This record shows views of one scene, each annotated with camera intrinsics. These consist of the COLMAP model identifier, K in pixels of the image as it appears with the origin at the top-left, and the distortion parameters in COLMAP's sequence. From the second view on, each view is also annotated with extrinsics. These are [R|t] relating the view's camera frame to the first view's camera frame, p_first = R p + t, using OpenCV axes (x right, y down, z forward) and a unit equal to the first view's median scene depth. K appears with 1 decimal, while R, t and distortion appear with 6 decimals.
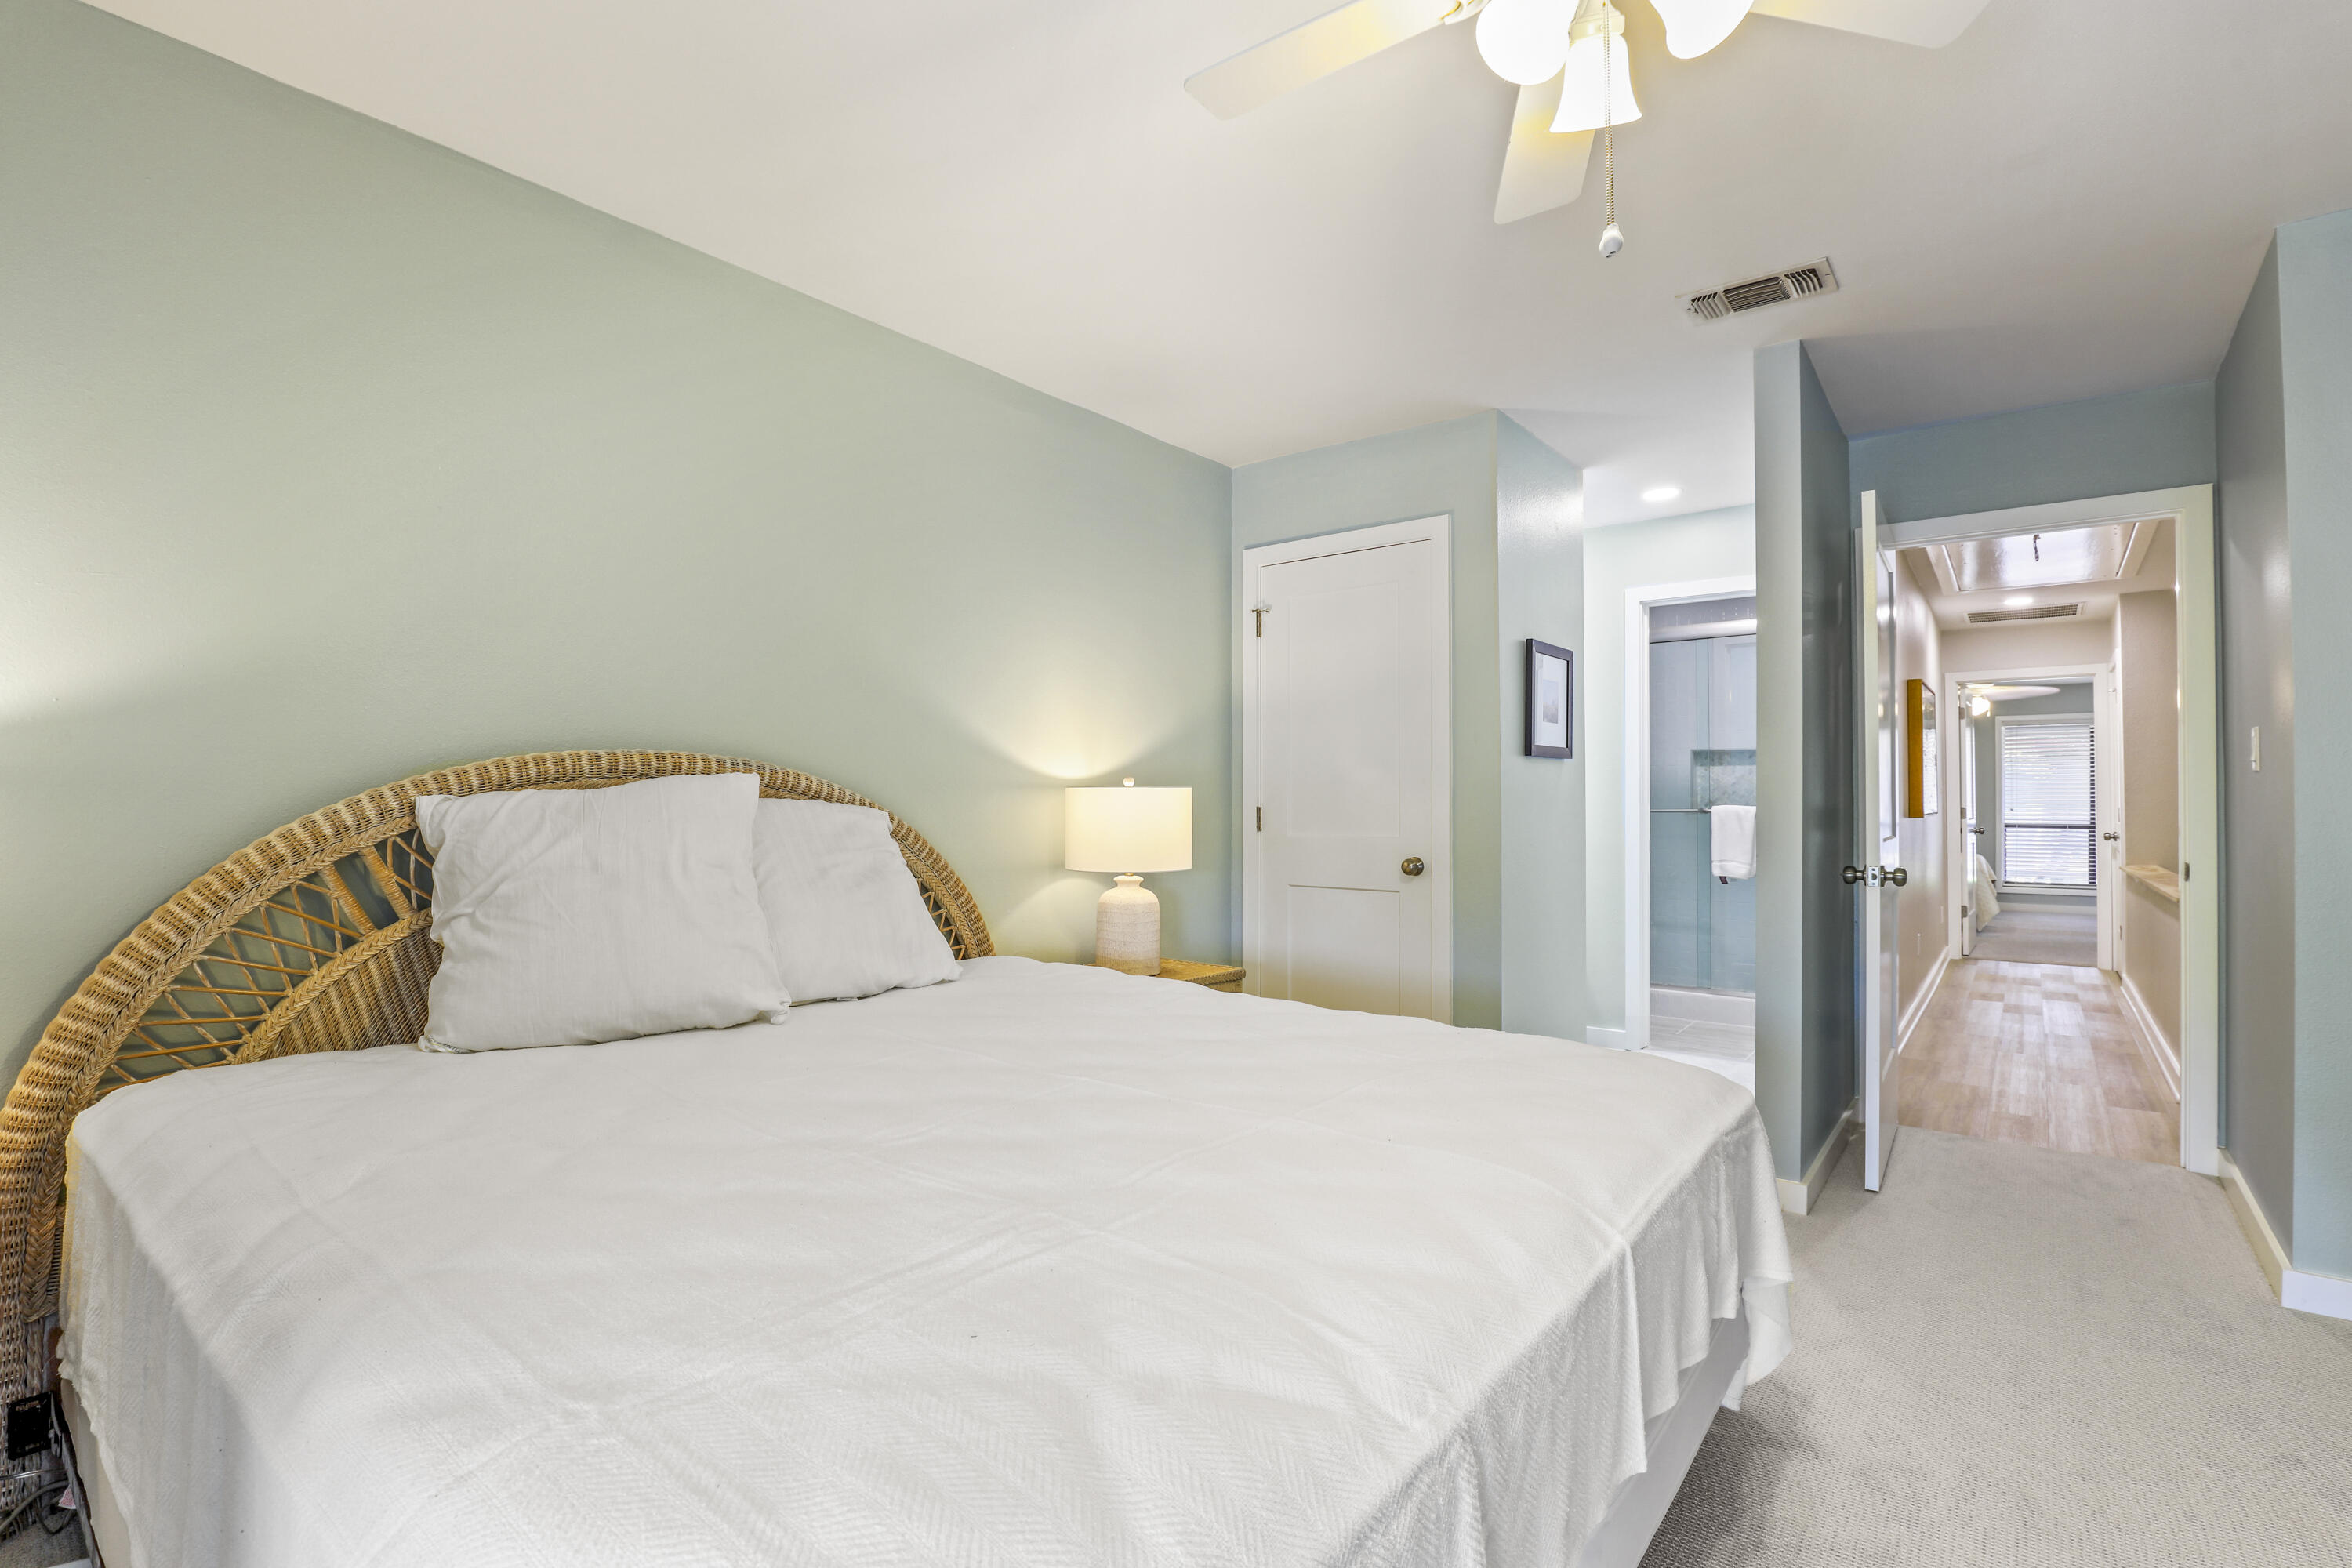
lens RADIAL K [[1086.5, 0, 1189.3], [0, 1086.5, 787.2], [0, 0, 1]] dist [-0.027555, -0.000443]
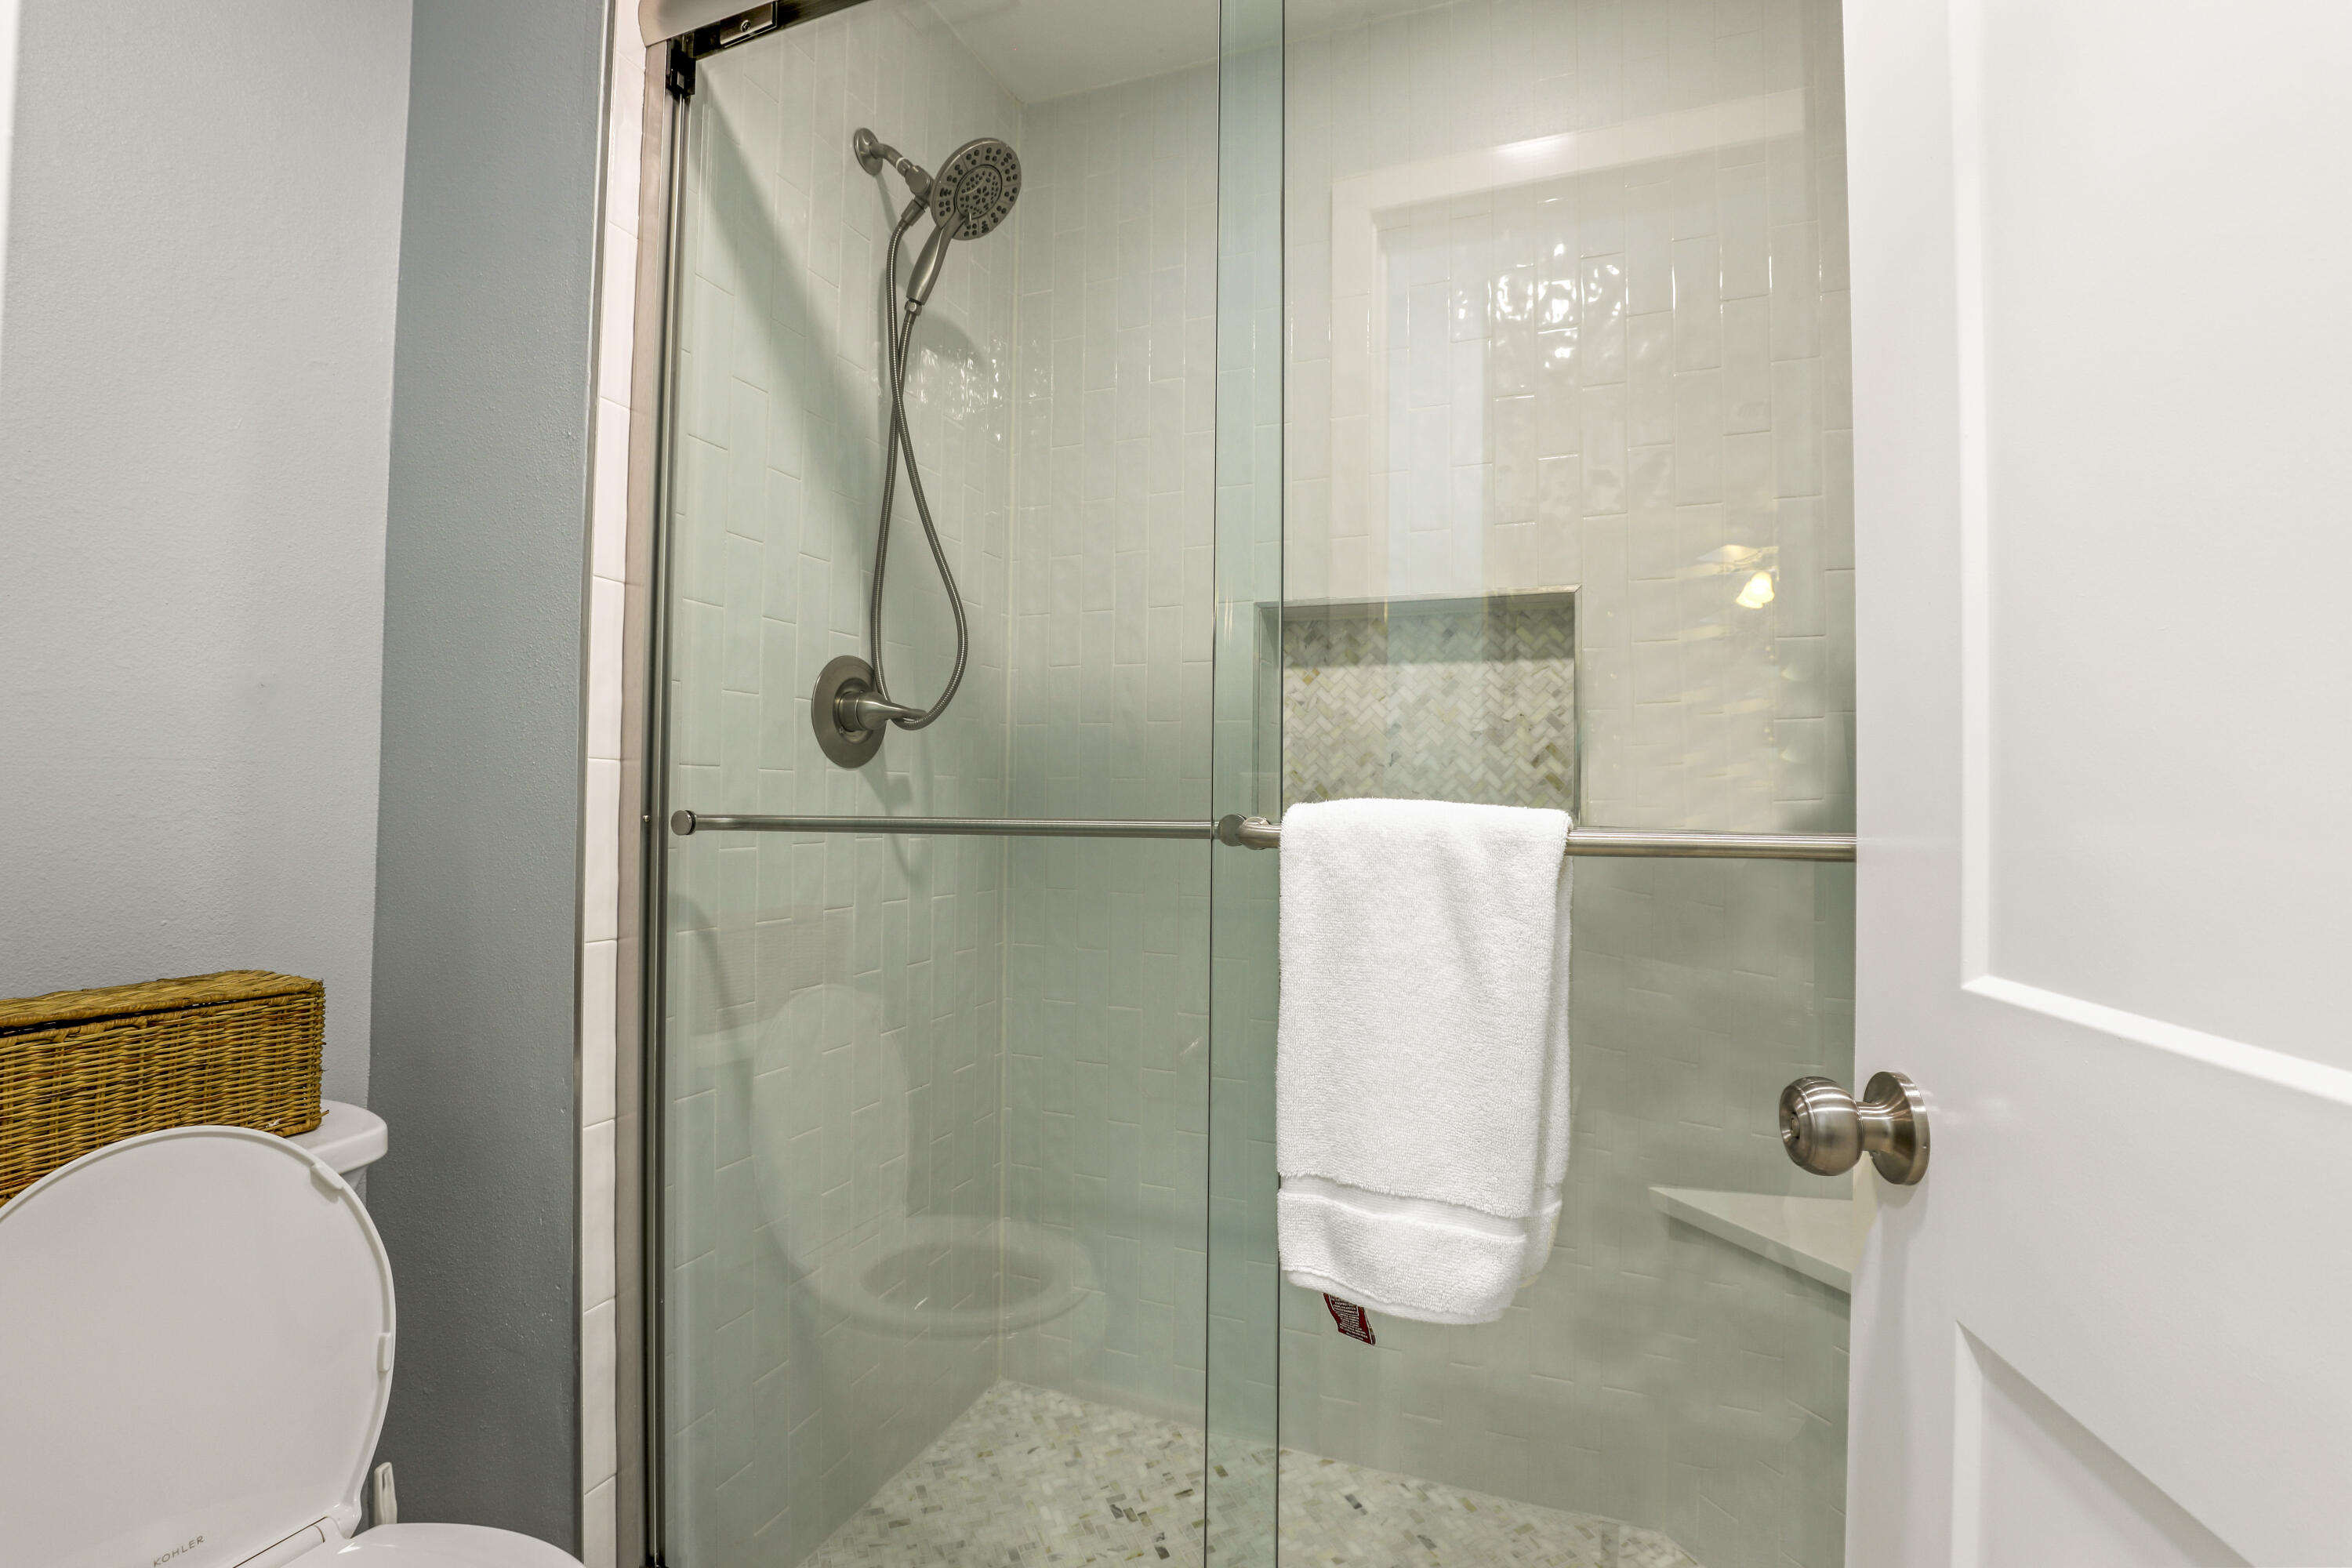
lens RADIAL K [[1086.5, 0, 1175.9], [0, 1086.5, 783.5], [0, 0, 1]] dist [-0.027555, -0.000443]
pose [[0.958710, 0.005295, 0.284335, 0.417608], [-0.006266, 0.999977, 0.002505, 0.015291], [-0.284315, -0.004183, 0.958722, 0.841047]]
